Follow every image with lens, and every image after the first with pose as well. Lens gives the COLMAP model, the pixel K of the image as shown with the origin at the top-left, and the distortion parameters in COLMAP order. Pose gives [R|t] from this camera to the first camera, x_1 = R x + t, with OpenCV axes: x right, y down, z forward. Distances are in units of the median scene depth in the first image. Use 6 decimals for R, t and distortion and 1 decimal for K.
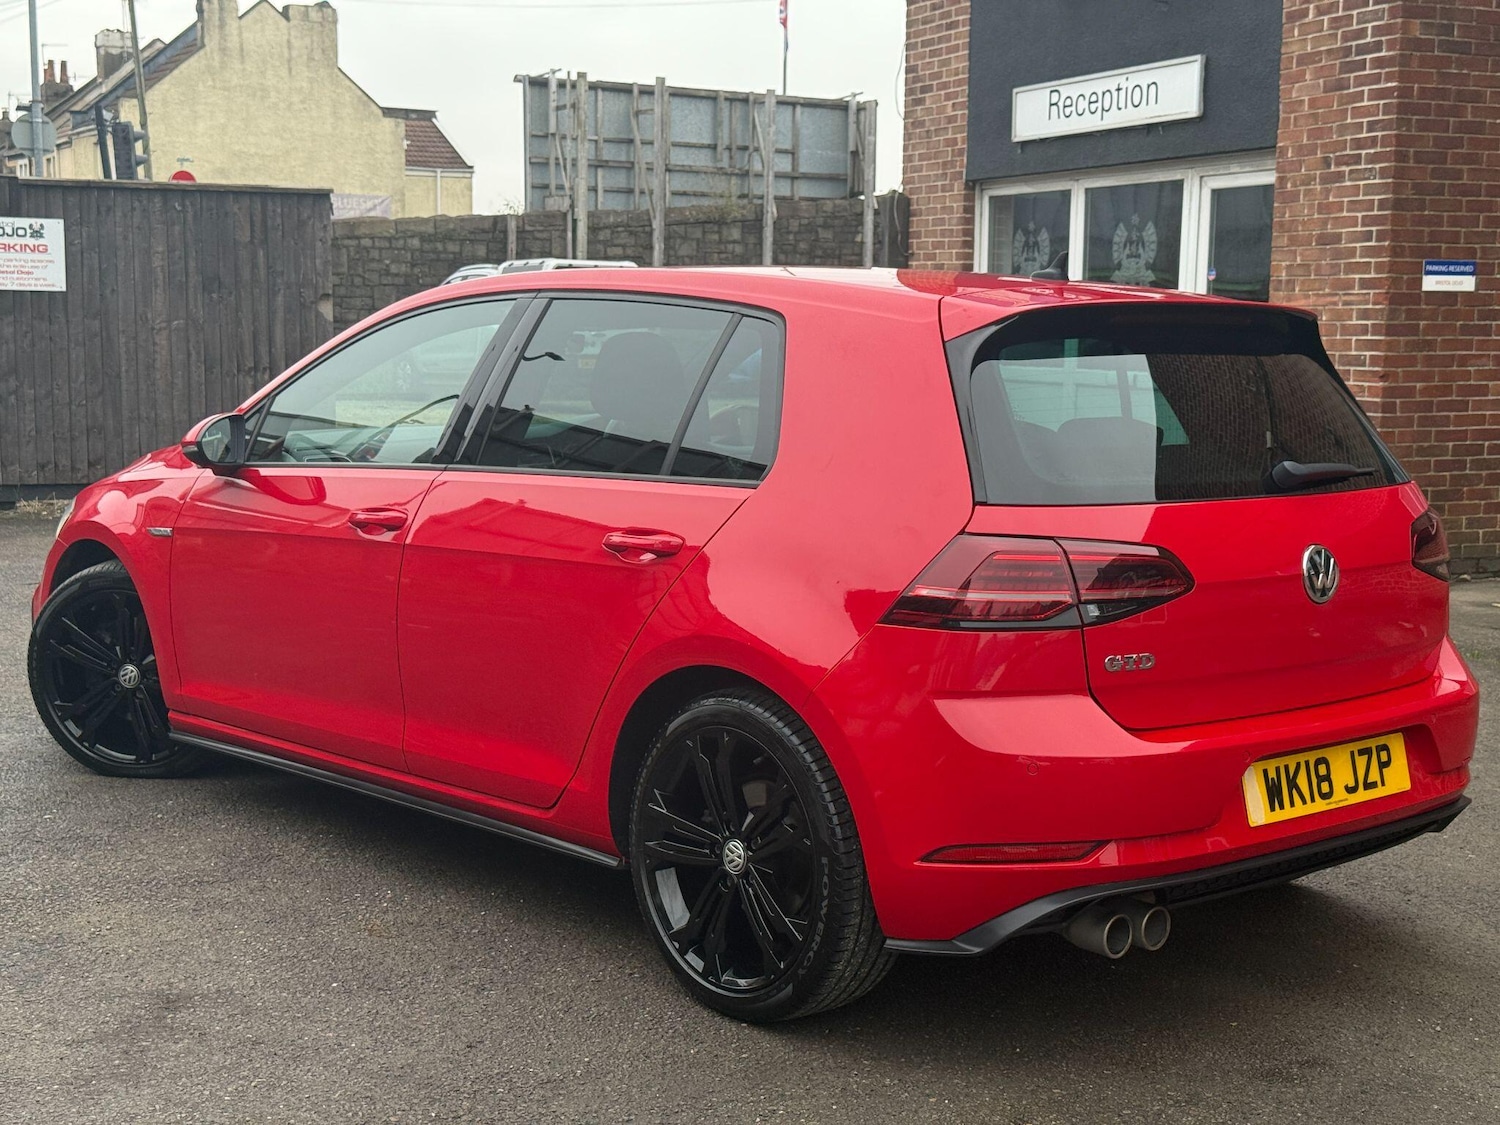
lens RADIAL K [[2075.8, 0, 736.6], [0, 2075.8, 568.2], [0, 0, 1]] dist [0.195886, -0.432482]
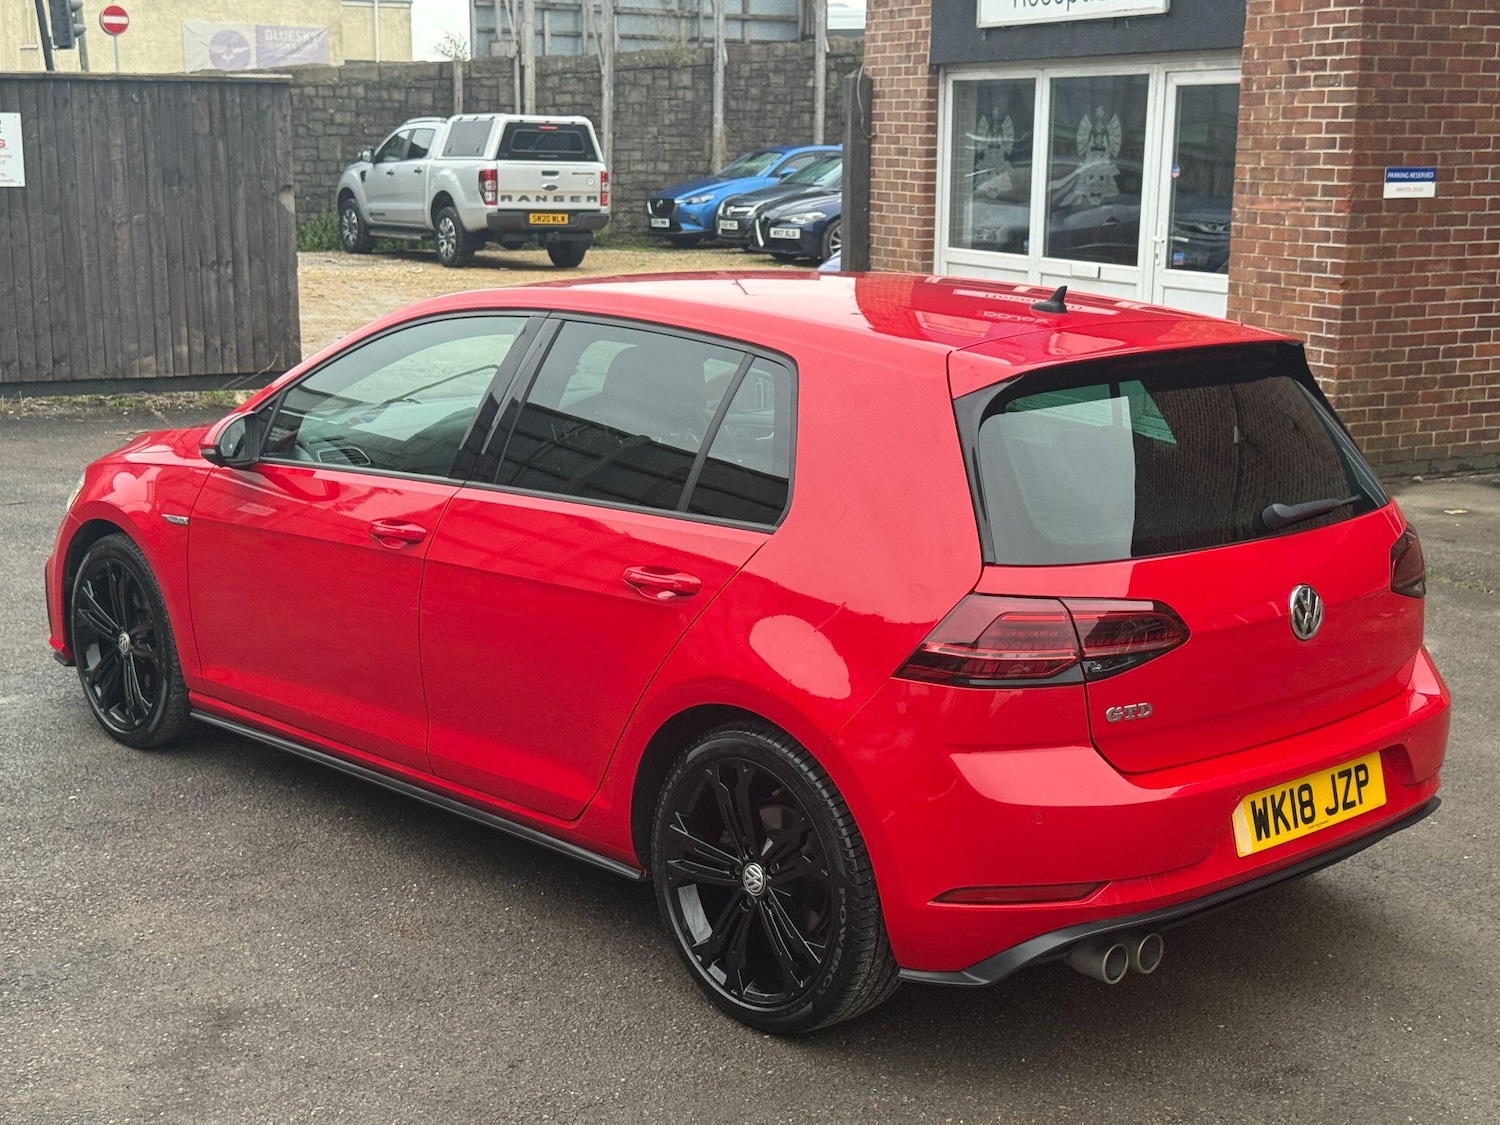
lens RADIAL K [[2070.9, 0, 741.5], [0, 2070.9, 572.6], [0, 0, 1]] dist [0.241136, -0.608391]
pose [[0.999567, -0.007531, 0.028451, -0.013296], [0.005089, 0.996373, 0.084937, -0.039150], [-0.028988, -0.084756, 0.995980, -0.015998]]
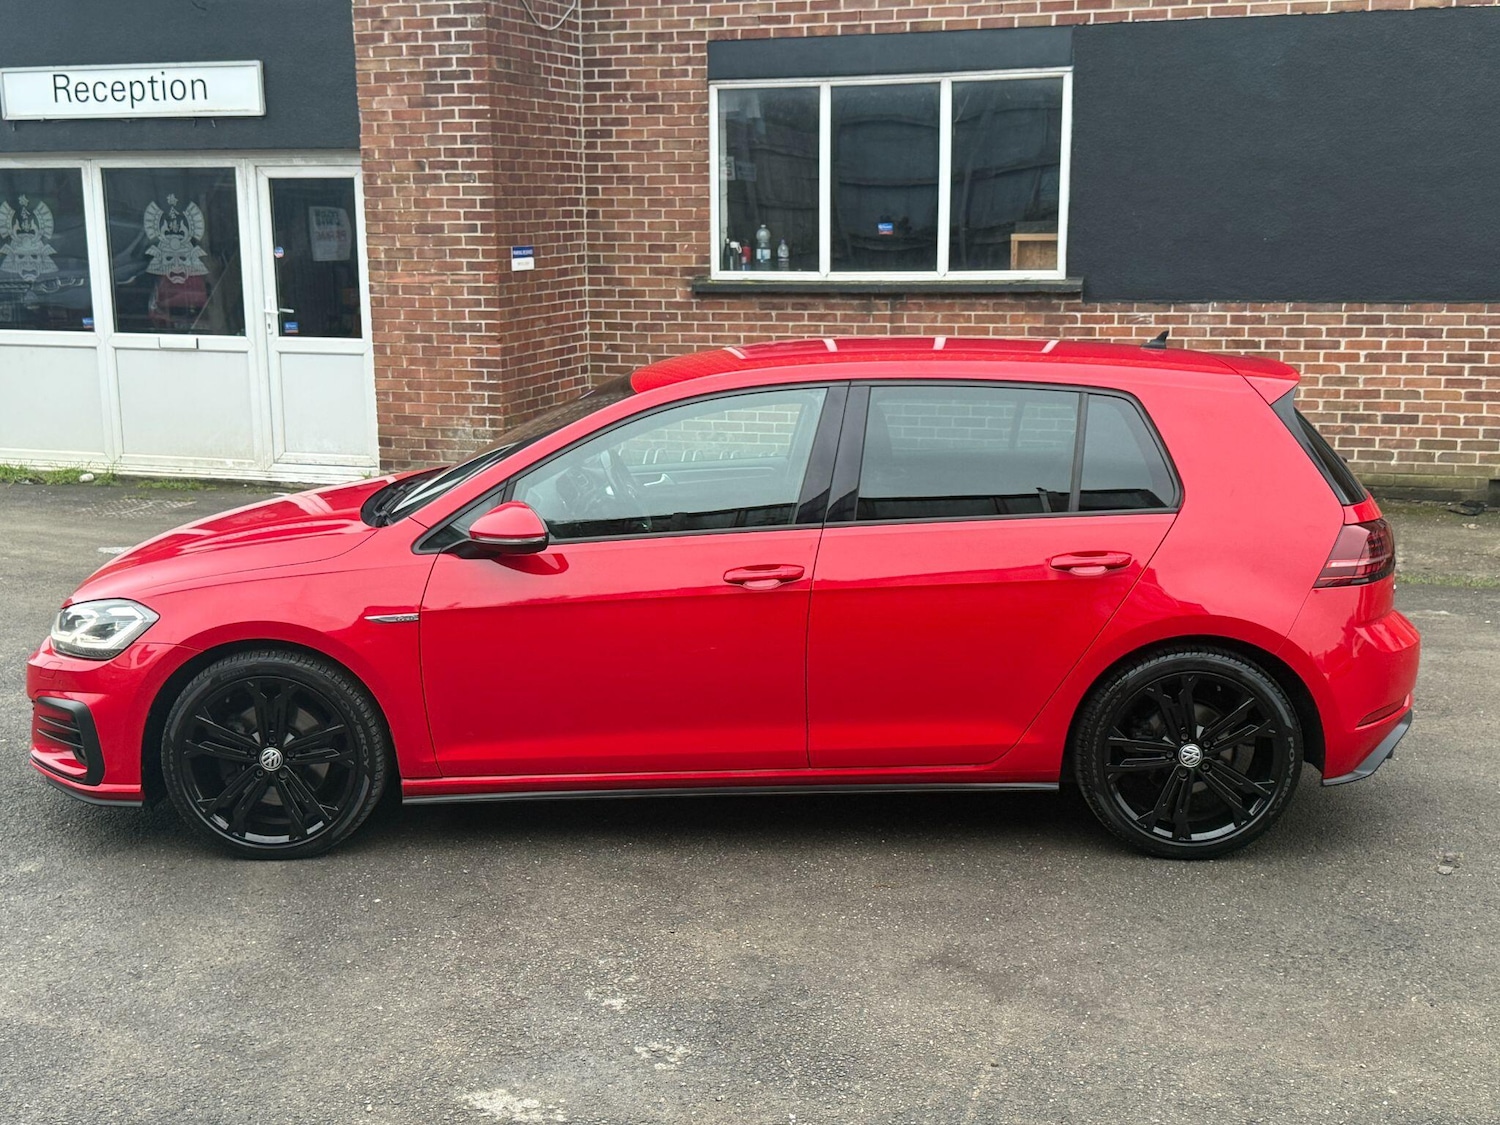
lens RADIAL K [[1876.8, 0, 737.5], [0, 1876.8, 571.6], [0, 0, 1]] dist [0.214471, -0.499503]
pose [[0.674732, -0.159235, 0.720681, -0.433578], [0.108009, 0.987240, 0.117009, -0.068945], [-0.730117, -0.001110, 0.683322, 0.109345]]
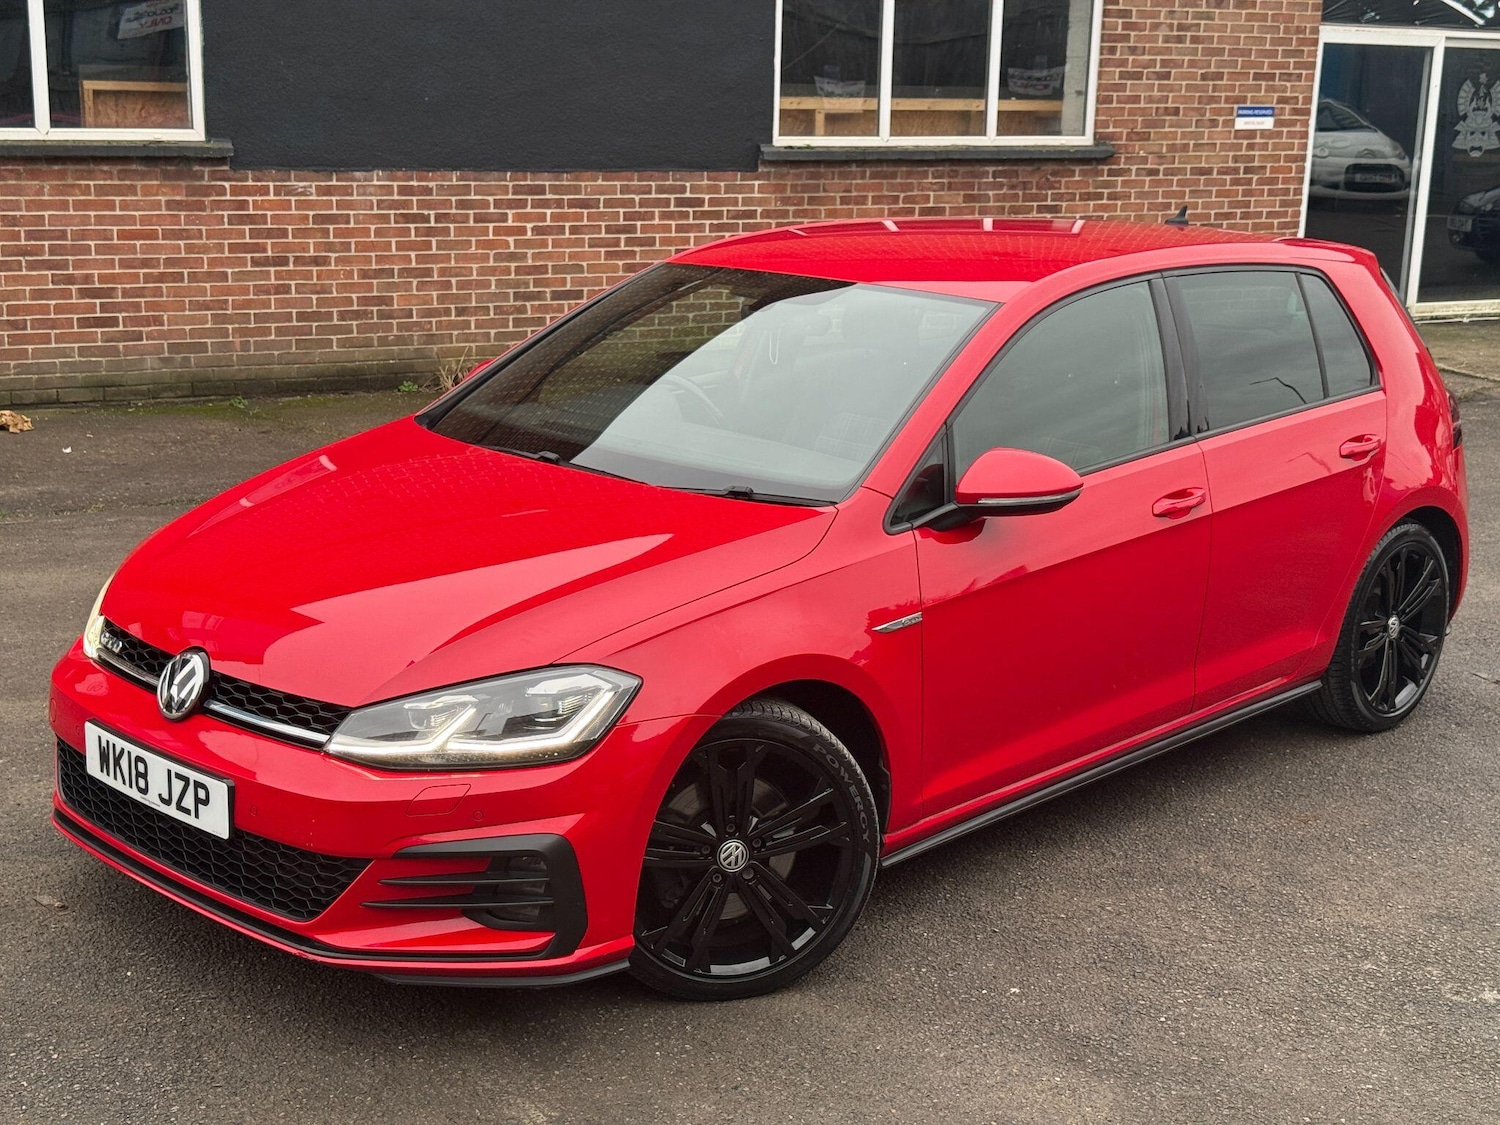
lens RADIAL K [[2070.9, 0, 741.5], [0, 2070.9, 572.6], [0, 0, 1]] dist [0.241136, -0.608391]
pose [[-0.081257, -0.251307, 0.964490, -0.523621], [0.100317, 0.960714, 0.258775, -0.125606], [-0.991632, 0.117782, -0.052854, 0.561908]]
